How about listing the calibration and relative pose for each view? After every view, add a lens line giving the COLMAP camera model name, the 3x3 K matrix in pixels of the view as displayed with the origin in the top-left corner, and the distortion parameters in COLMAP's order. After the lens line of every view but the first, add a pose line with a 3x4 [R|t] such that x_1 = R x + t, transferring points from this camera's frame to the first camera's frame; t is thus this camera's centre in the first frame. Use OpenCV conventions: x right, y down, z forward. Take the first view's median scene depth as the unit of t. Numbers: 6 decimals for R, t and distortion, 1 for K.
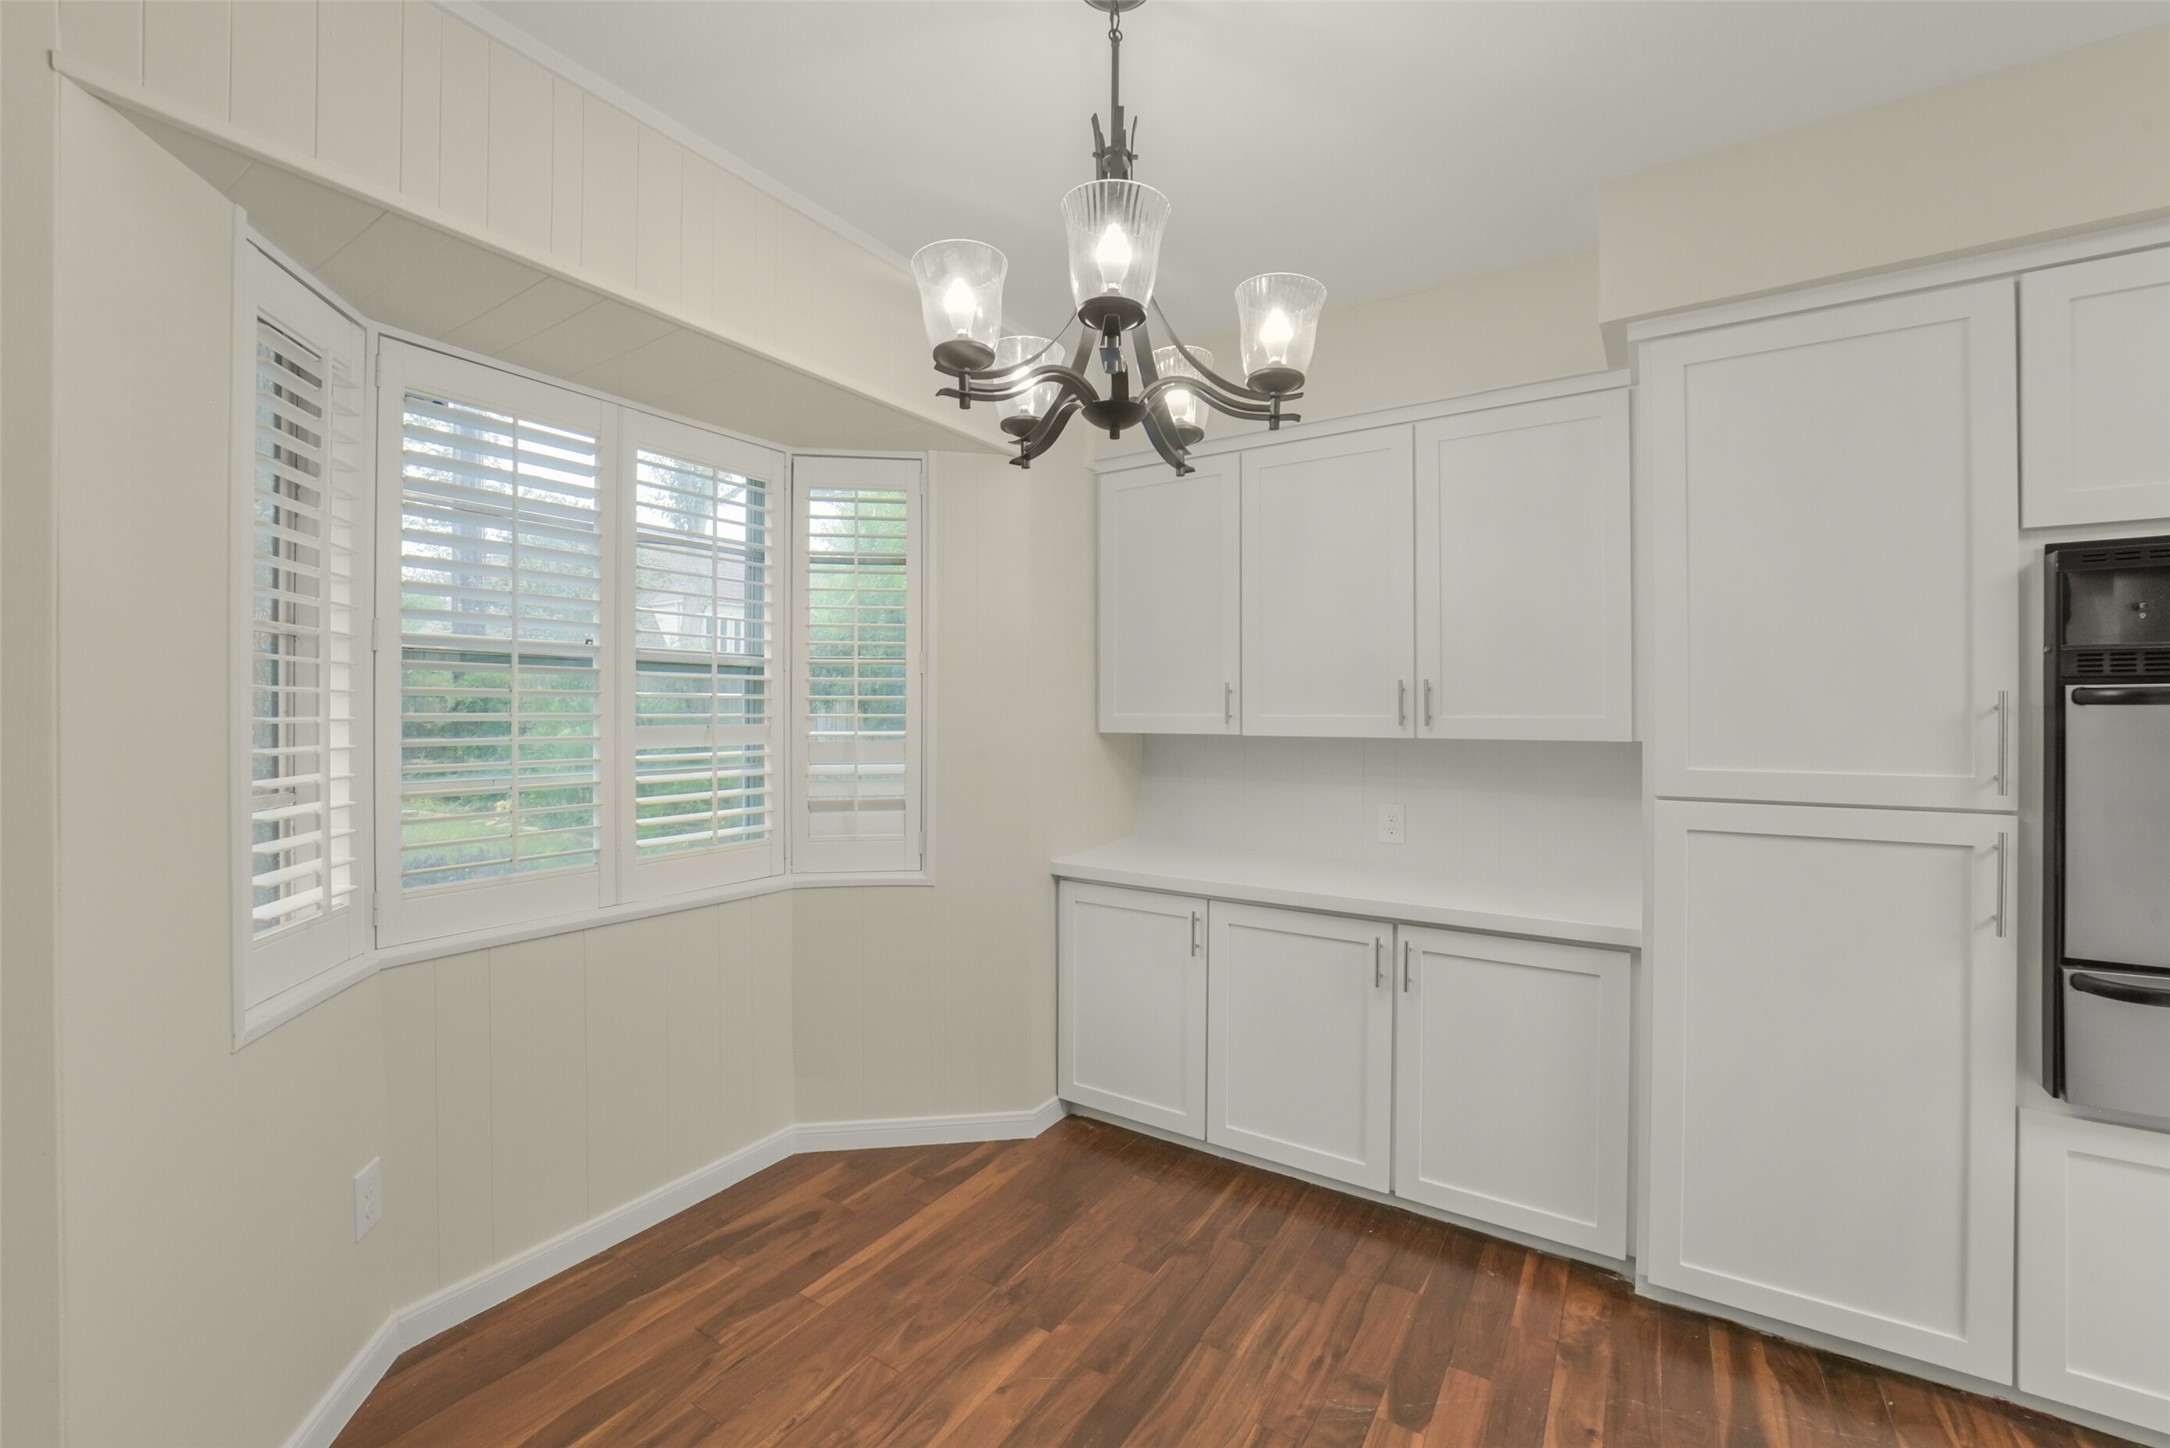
lens RADIAL K [[860.9, 0, 1100.2], [0, 860.9, 709.2], [0, 0, 1]] dist [-0.037524, 0.008090]
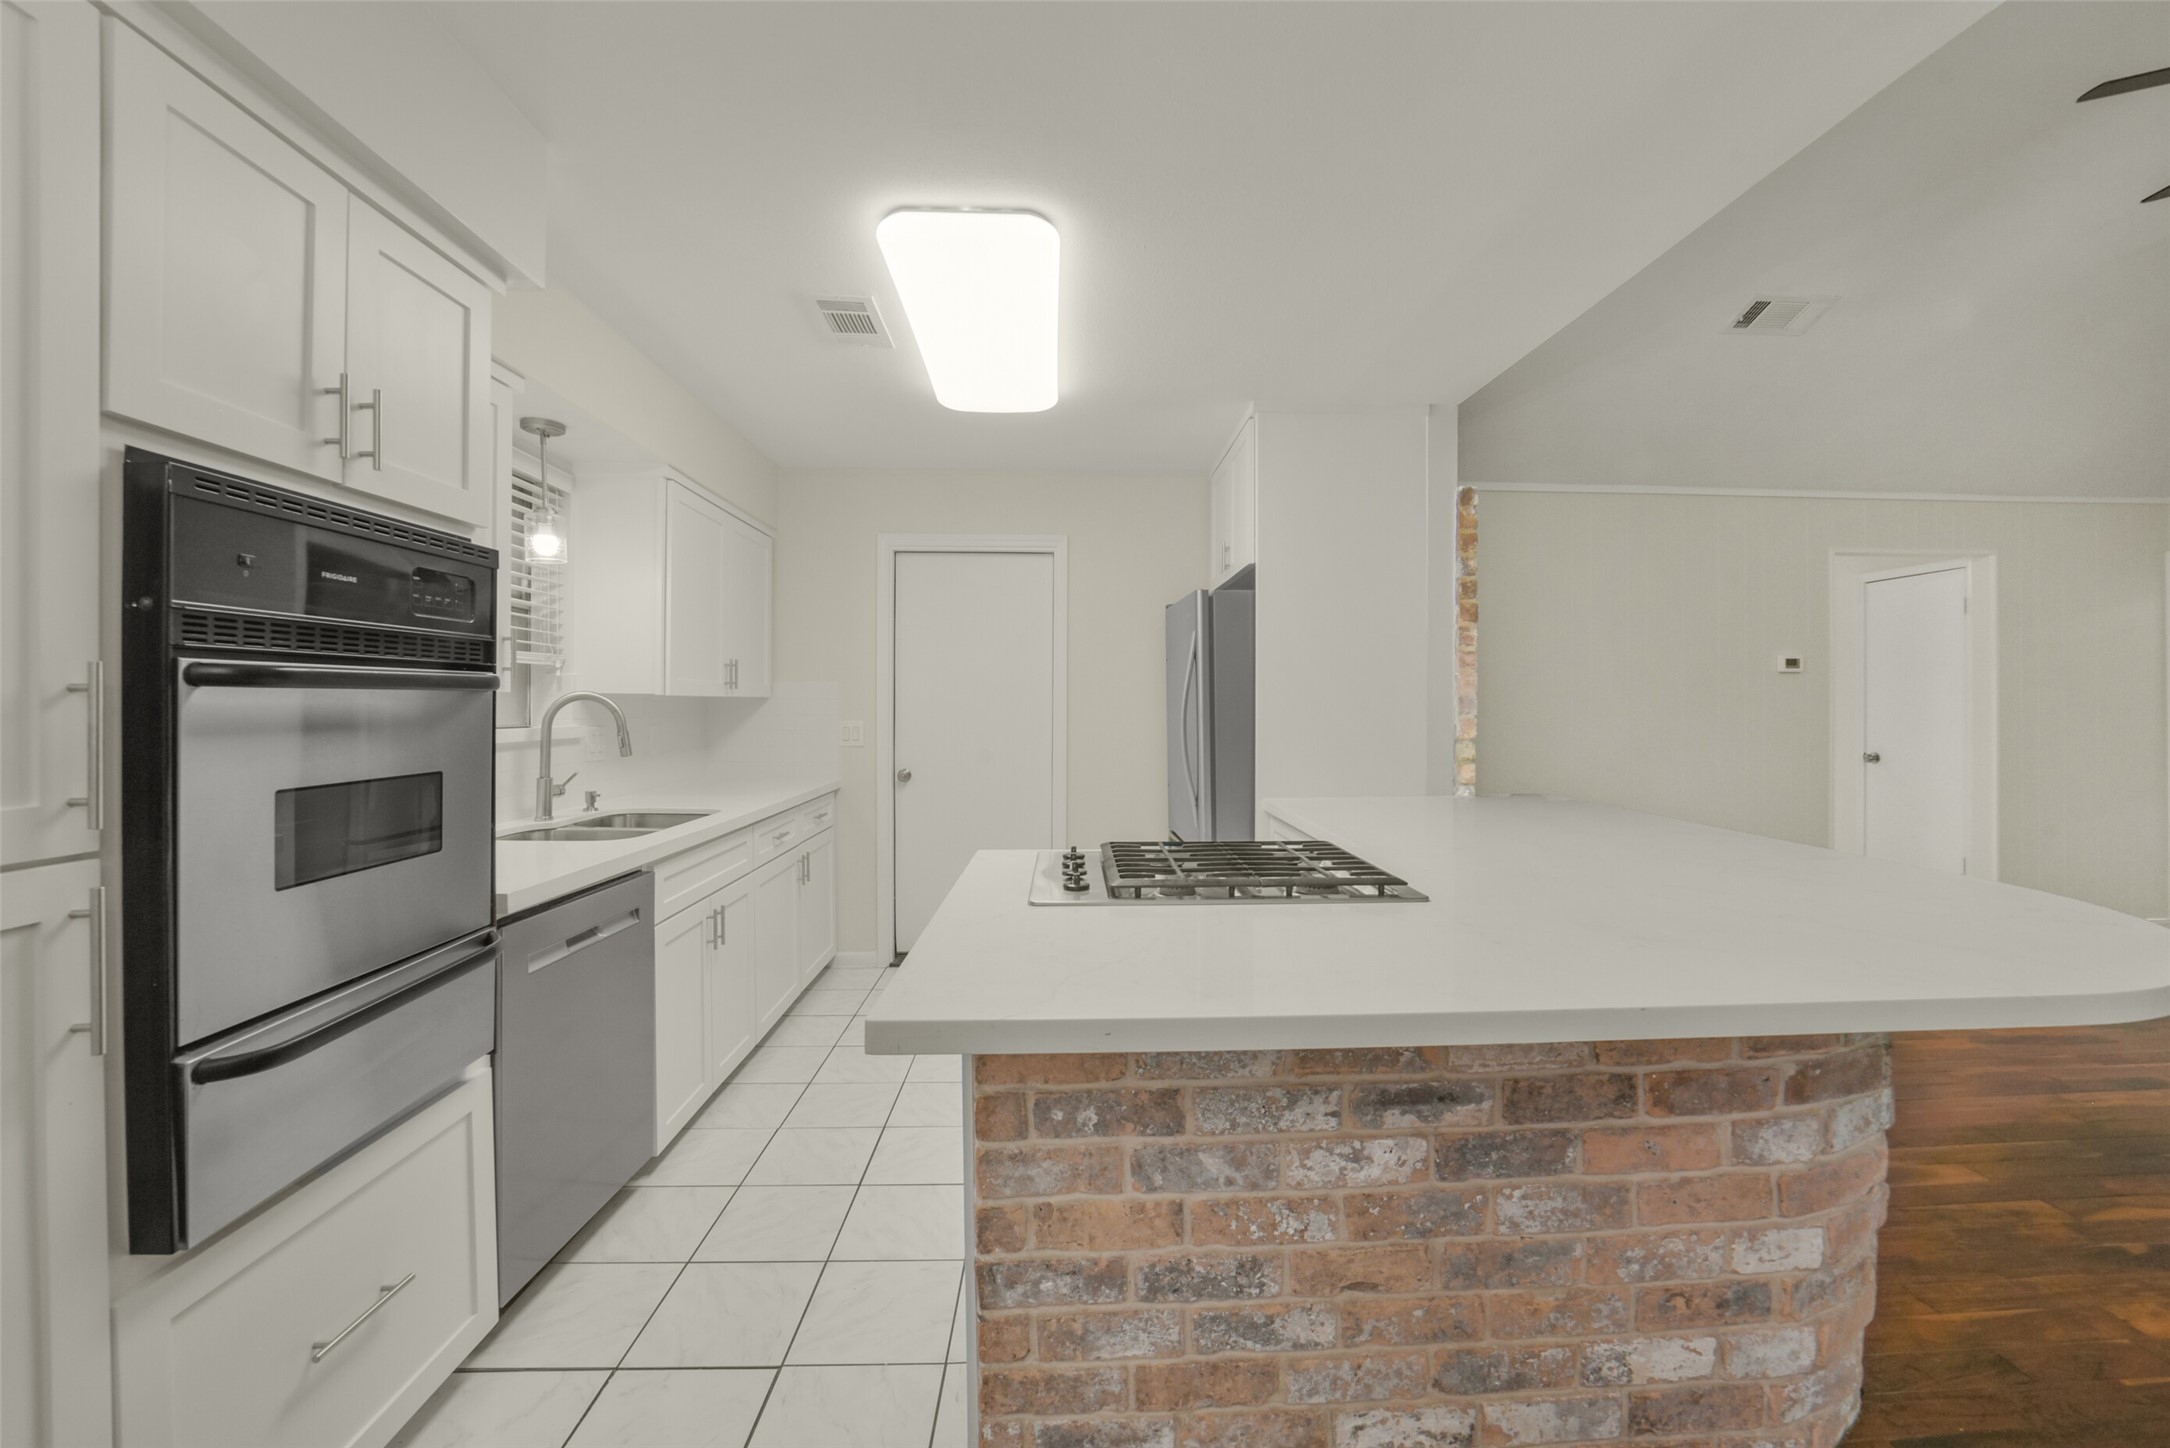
lens RADIAL K [[860.9, 0, 1103.0], [0, 860.9, 709.5], [0, 0, 1]] dist [-0.037524, 0.008090]
pose [[-0.578231, -0.007698, 0.815837, 0.111833], [-0.005231, 0.999970, 0.005728, 0.005277], [-0.815856, -0.000955, -0.578254, 0.595095]]
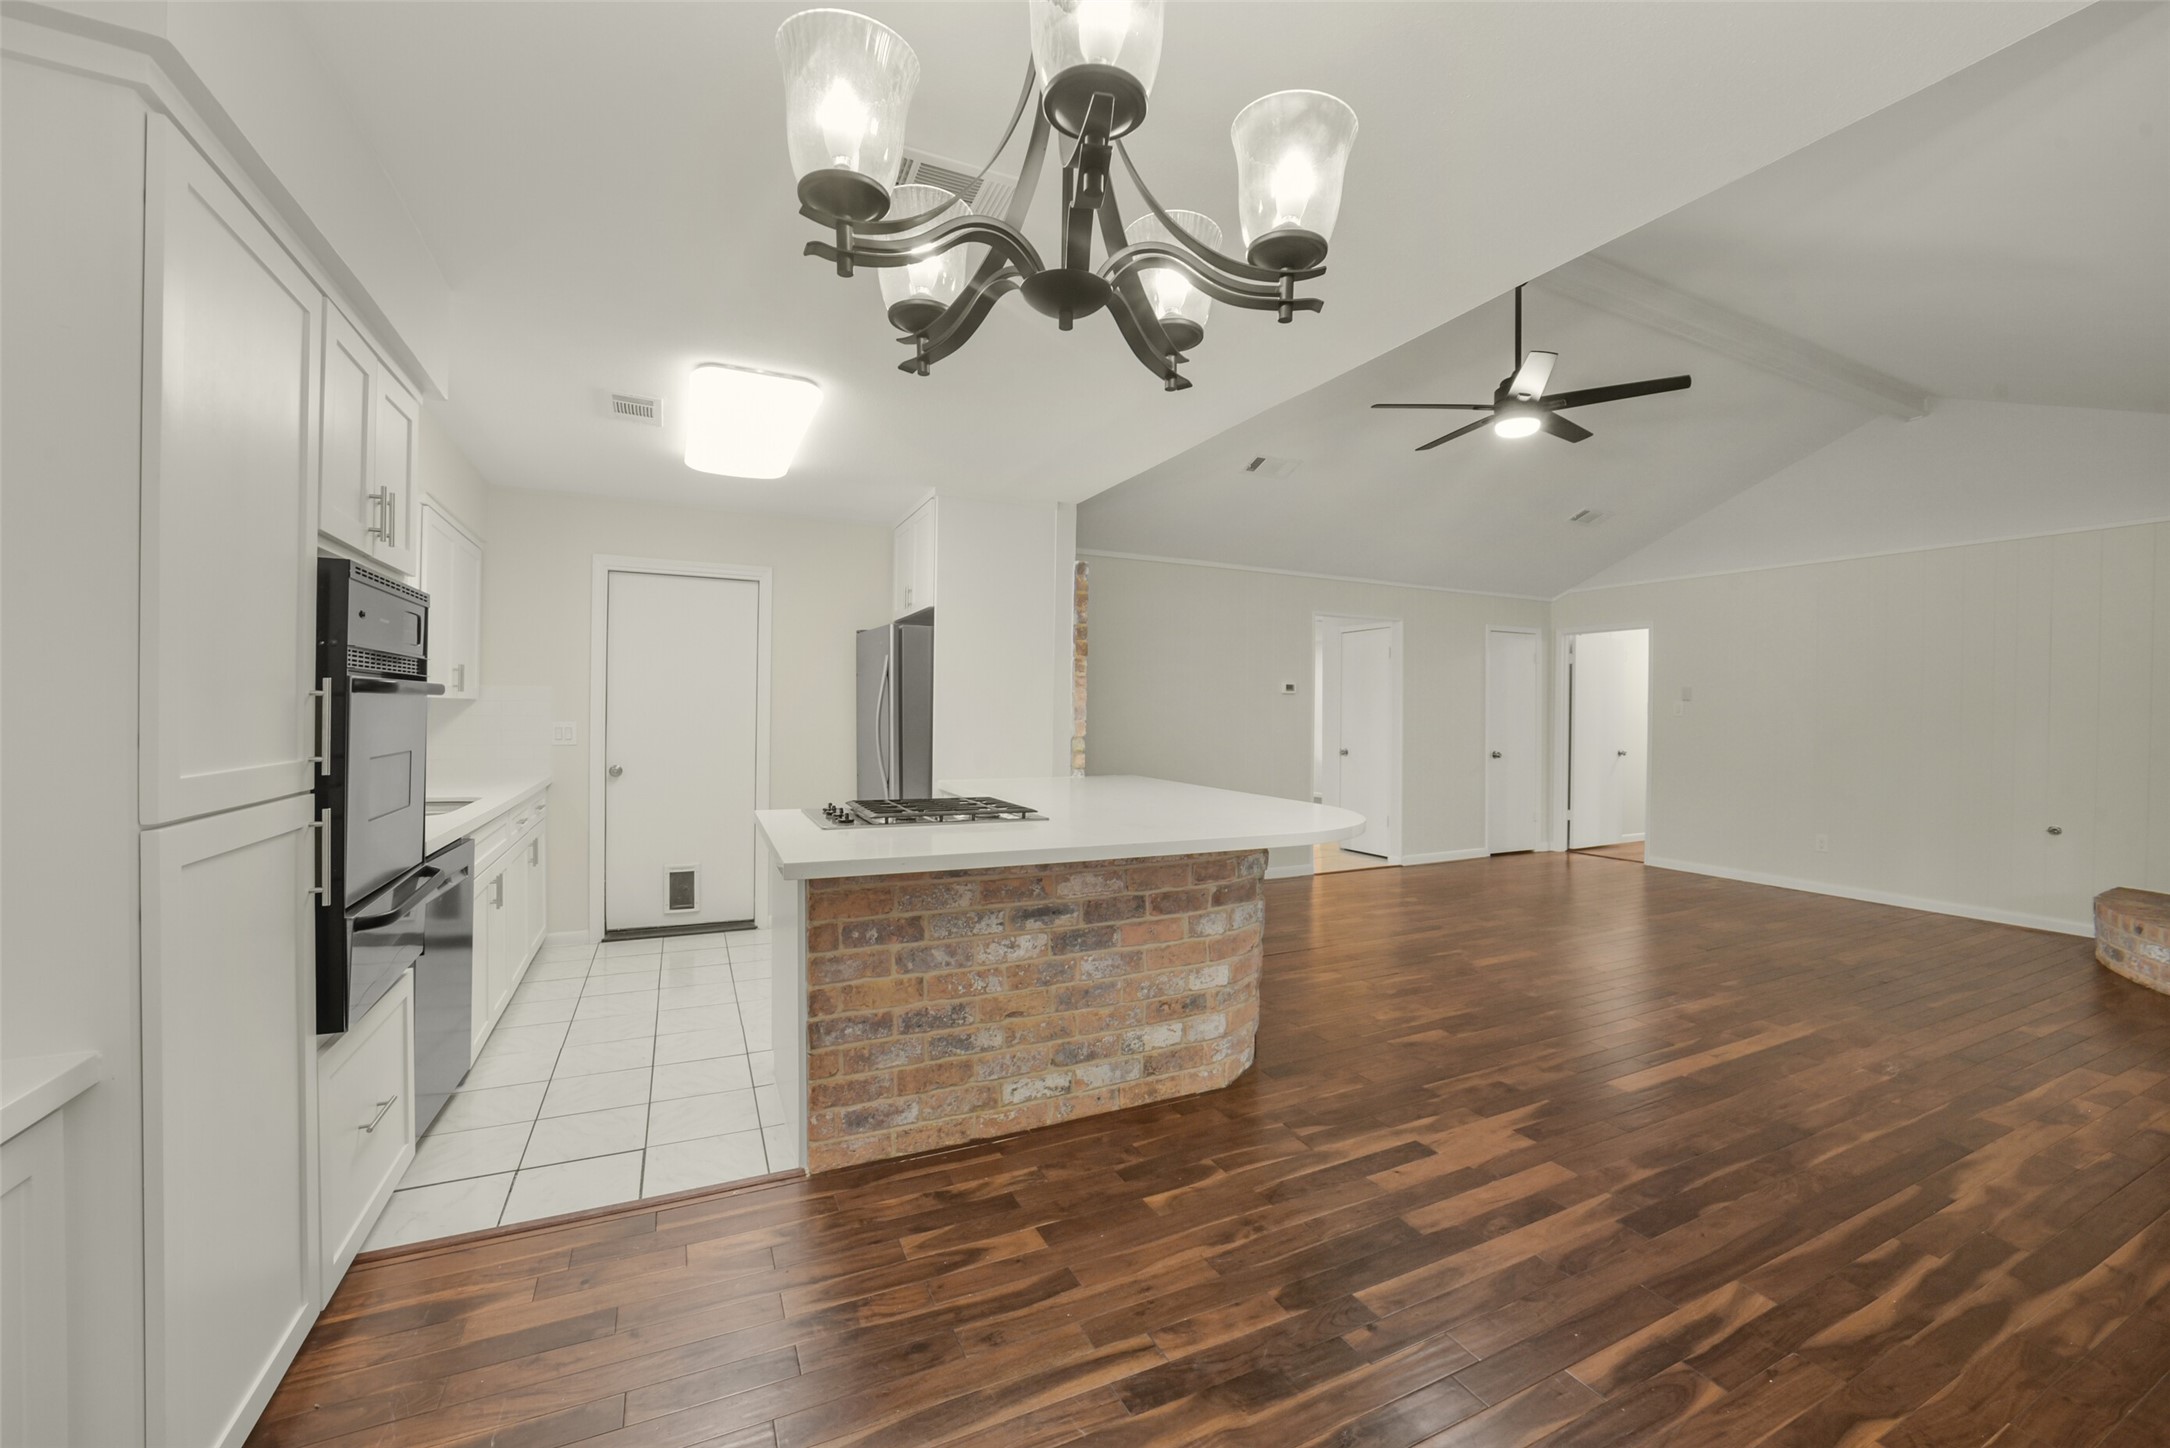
lens RADIAL K [[860.9, 0, 1101.2], [0, 860.9, 724.2], [0, 0, 1]] dist [-0.037524, 0.008090]
pose [[-0.854971, -0.018876, 0.518333, -0.269229], [-0.016255, 0.999822, 0.009598, 0.008881], [-0.518422, -0.000219, -0.855125, 1.123608]]
